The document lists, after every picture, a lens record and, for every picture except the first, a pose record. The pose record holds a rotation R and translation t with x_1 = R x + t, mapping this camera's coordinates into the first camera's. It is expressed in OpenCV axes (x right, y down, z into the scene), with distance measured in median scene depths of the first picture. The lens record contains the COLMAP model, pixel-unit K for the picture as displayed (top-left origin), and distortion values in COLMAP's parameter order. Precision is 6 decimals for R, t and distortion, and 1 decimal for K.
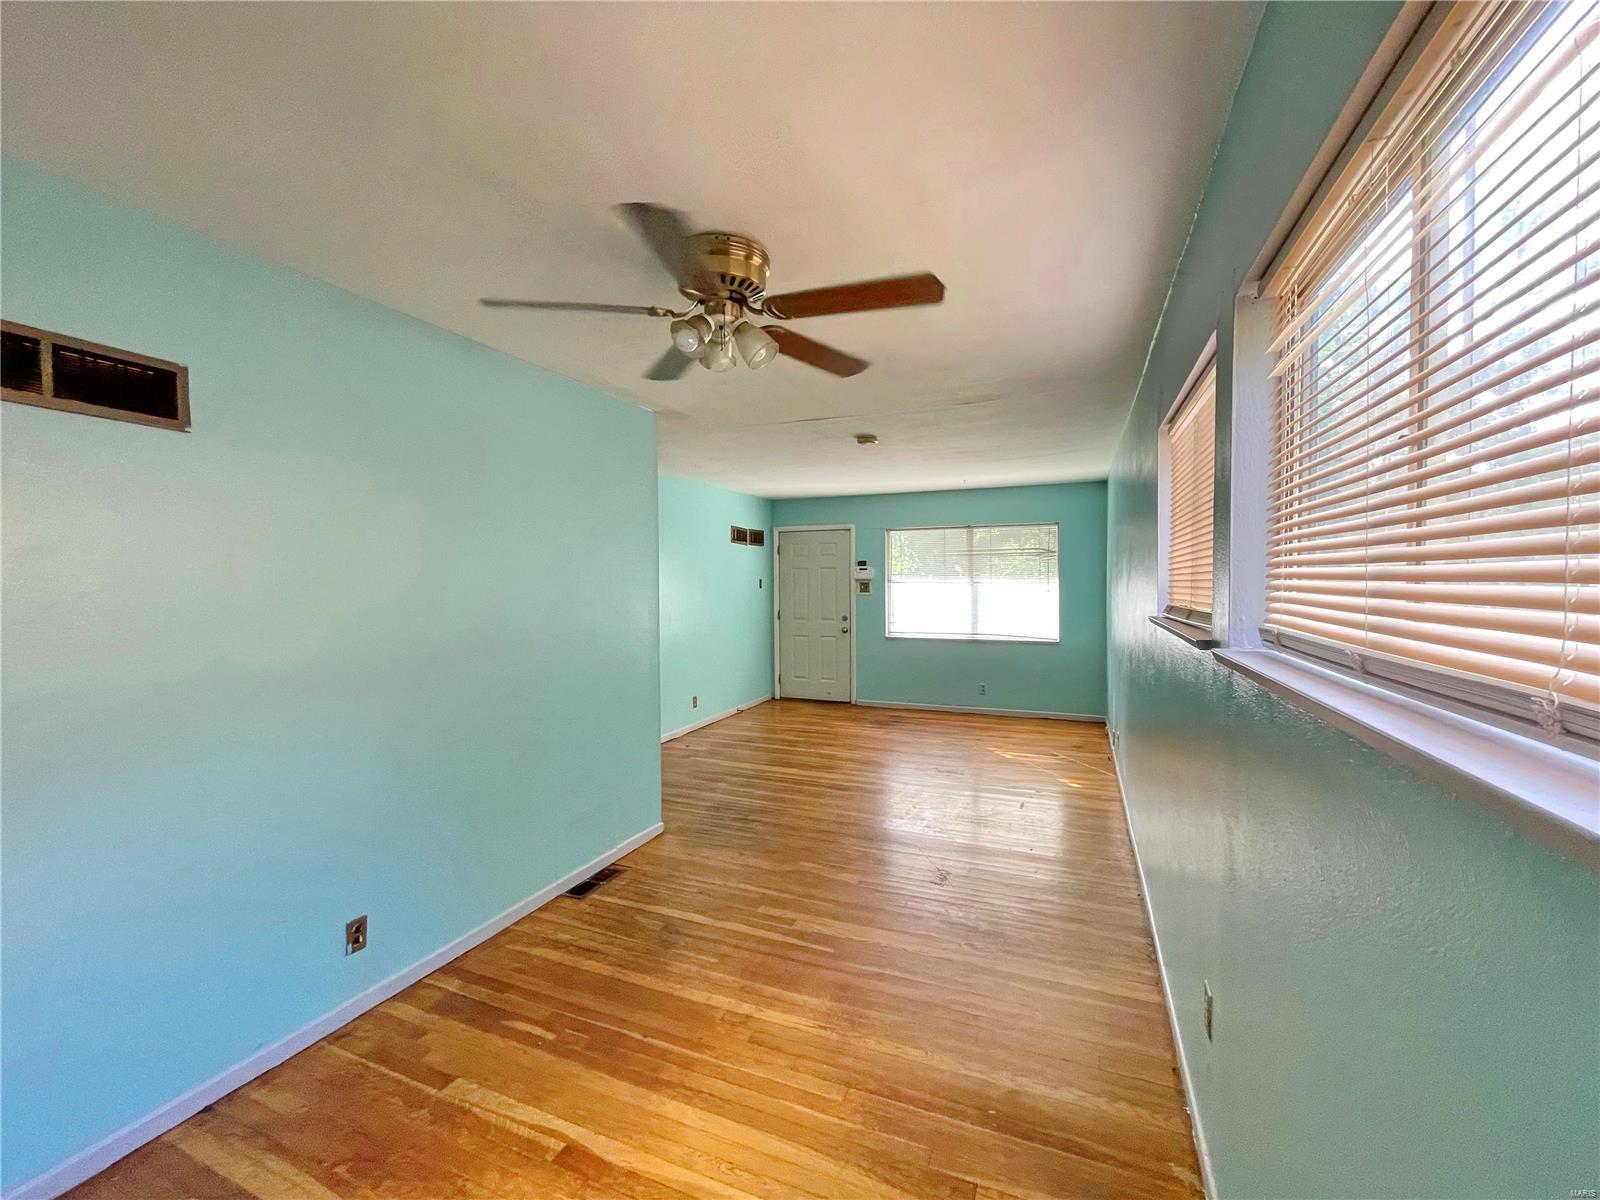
lens RADIAL K [[641.2, 0, 800.0], [0, 641.2, 600.0], [0, 0, 1]] dist [0.000703, 0.000039]
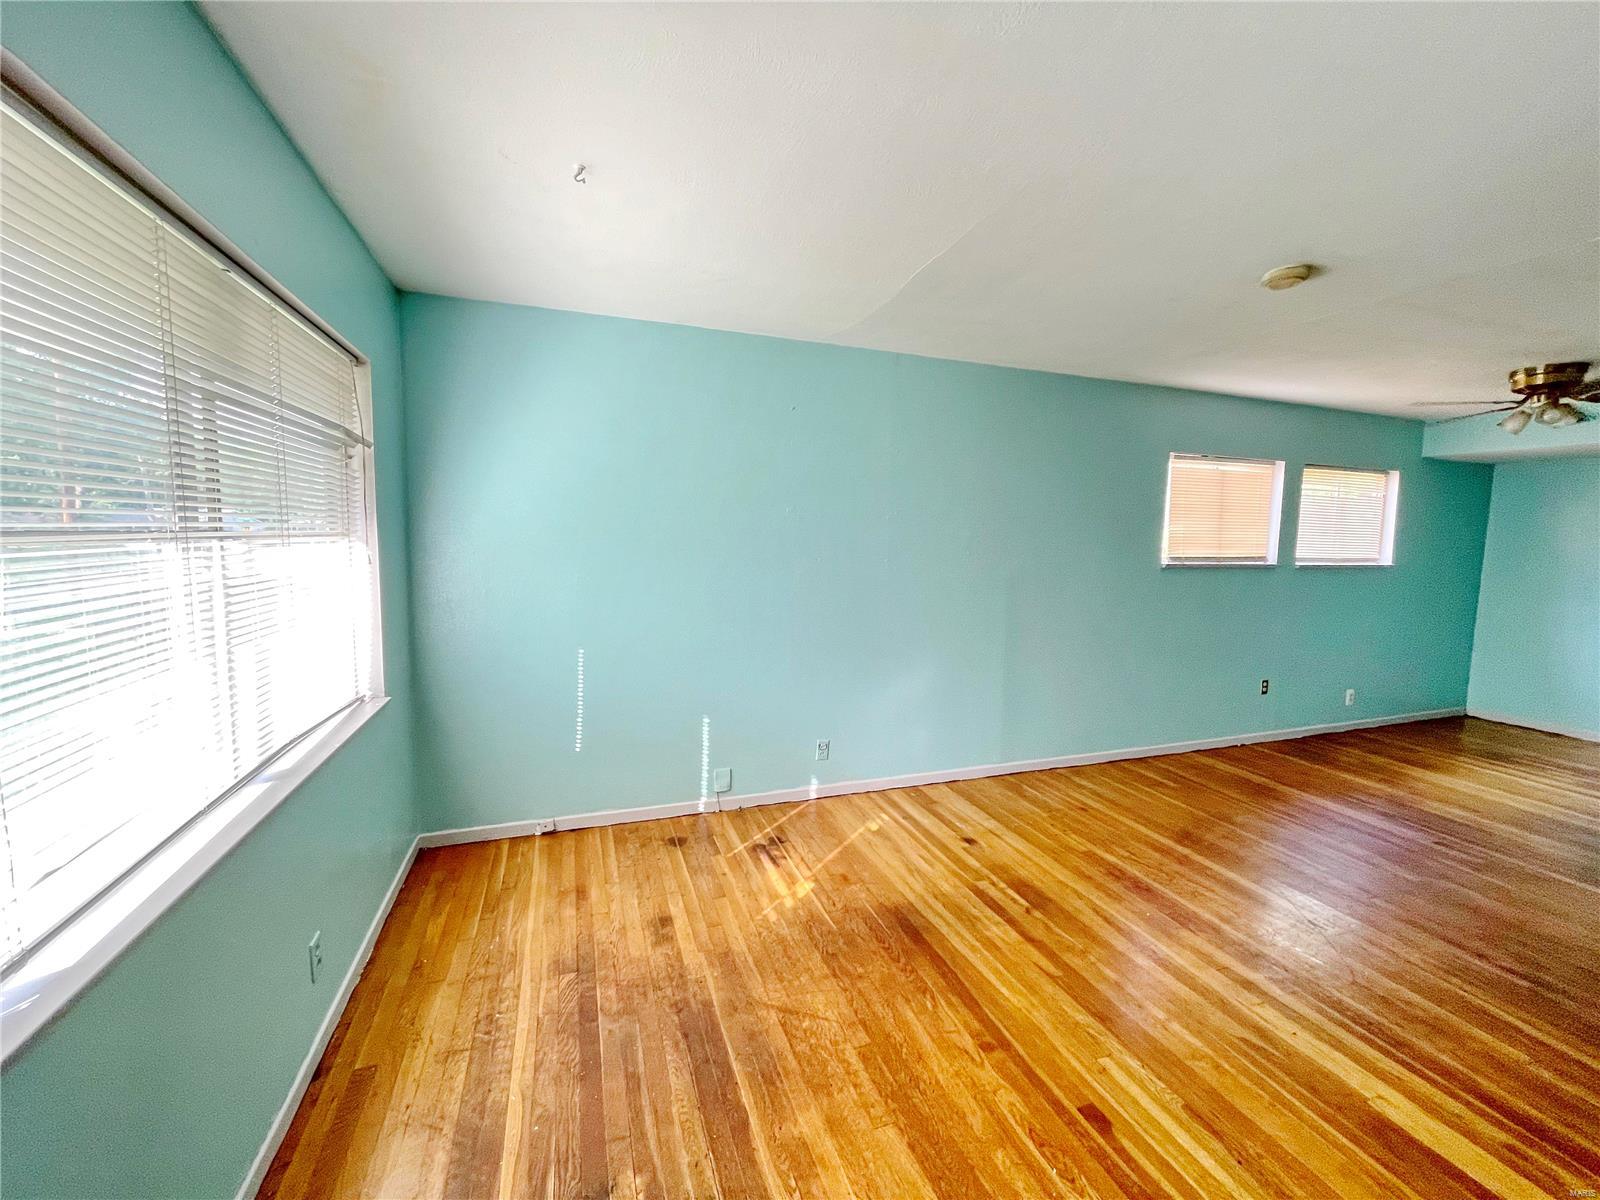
lens RADIAL K [[663.1, 0, 800.4], [0, 663.1, 593.8], [0, 0, 1]] dist [0.001171, -0.000038]
pose [[-0.681838, -0.075681, 0.727578, -0.064615], [0.004170, 0.994215, 0.107324, -0.081579], [-0.731492, 0.076212, -0.677578, 2.668723]]
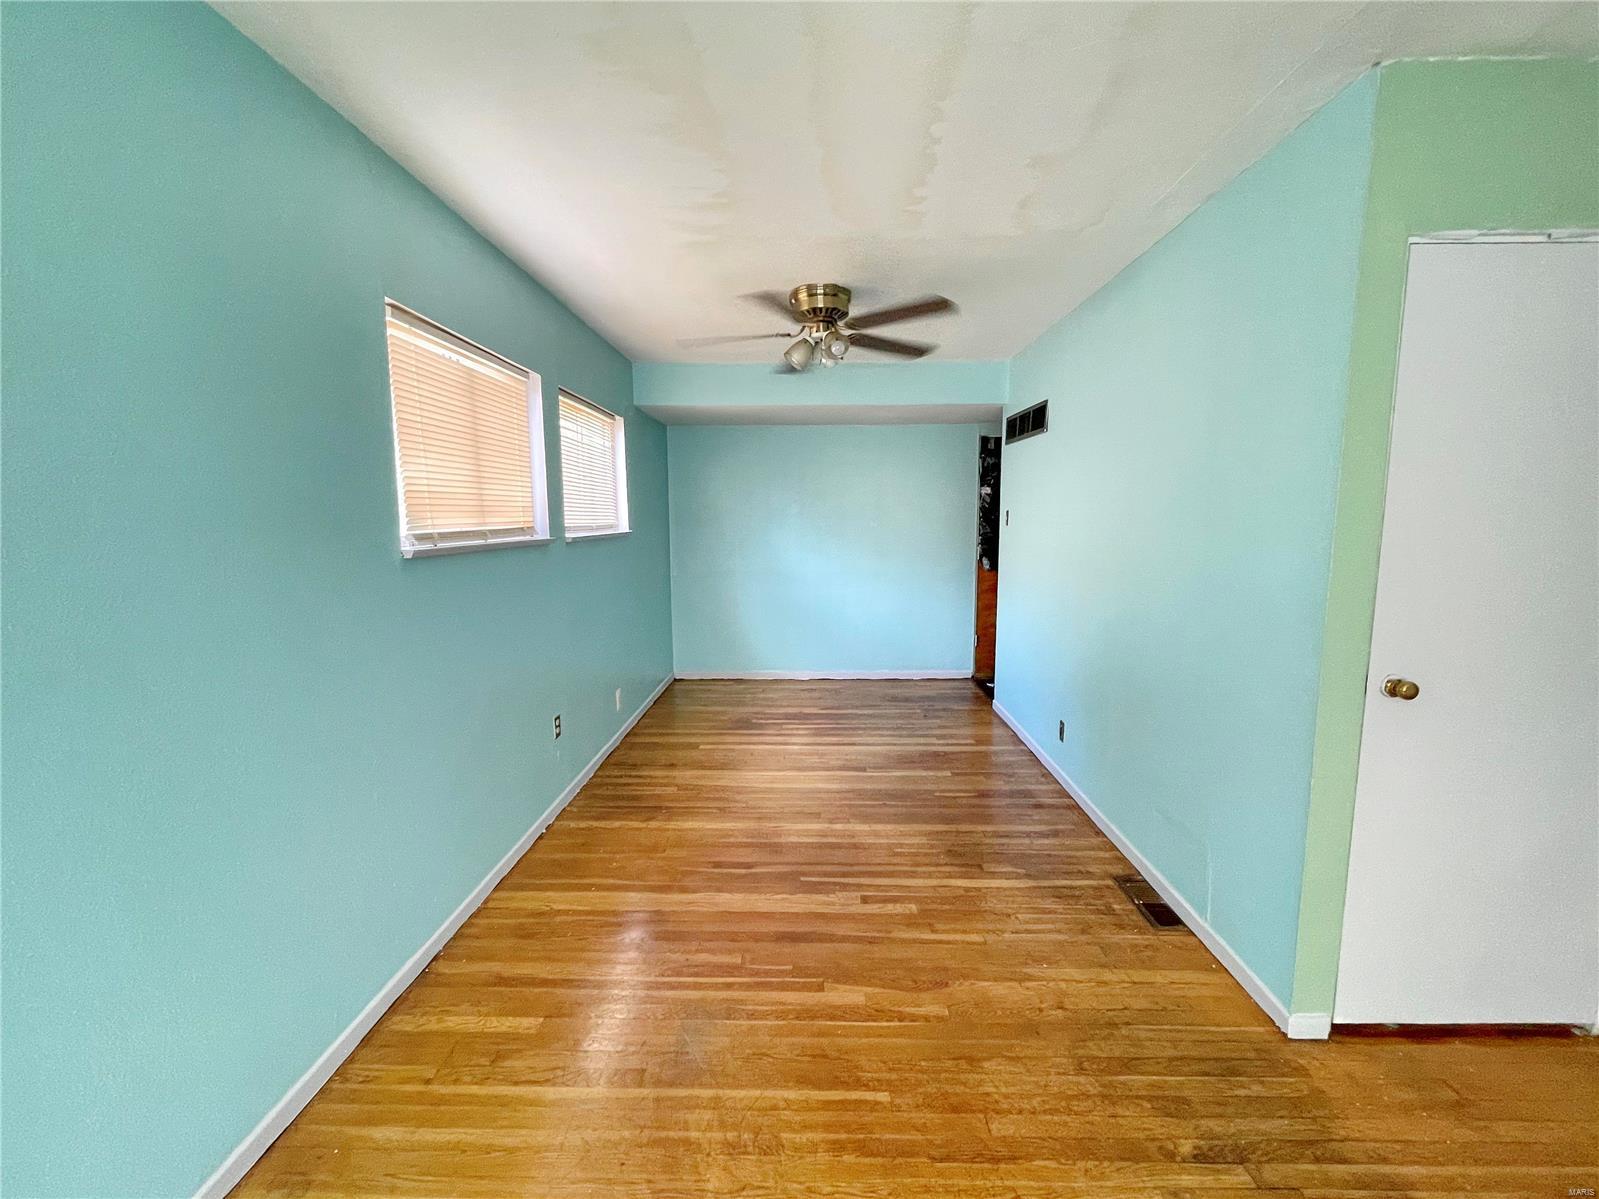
lens RADIAL K [[662.7, 0, 799.9], [0, 662.7, 593.3], [0, 0, 1]] dist [0.001171, -0.000038]
pose [[-0.928680, 0.054363, -0.366876, 0.380761], [0.000008, 0.989202, 0.146559, -0.038067], [0.370882, 0.136103, -0.918652, 1.762463]]
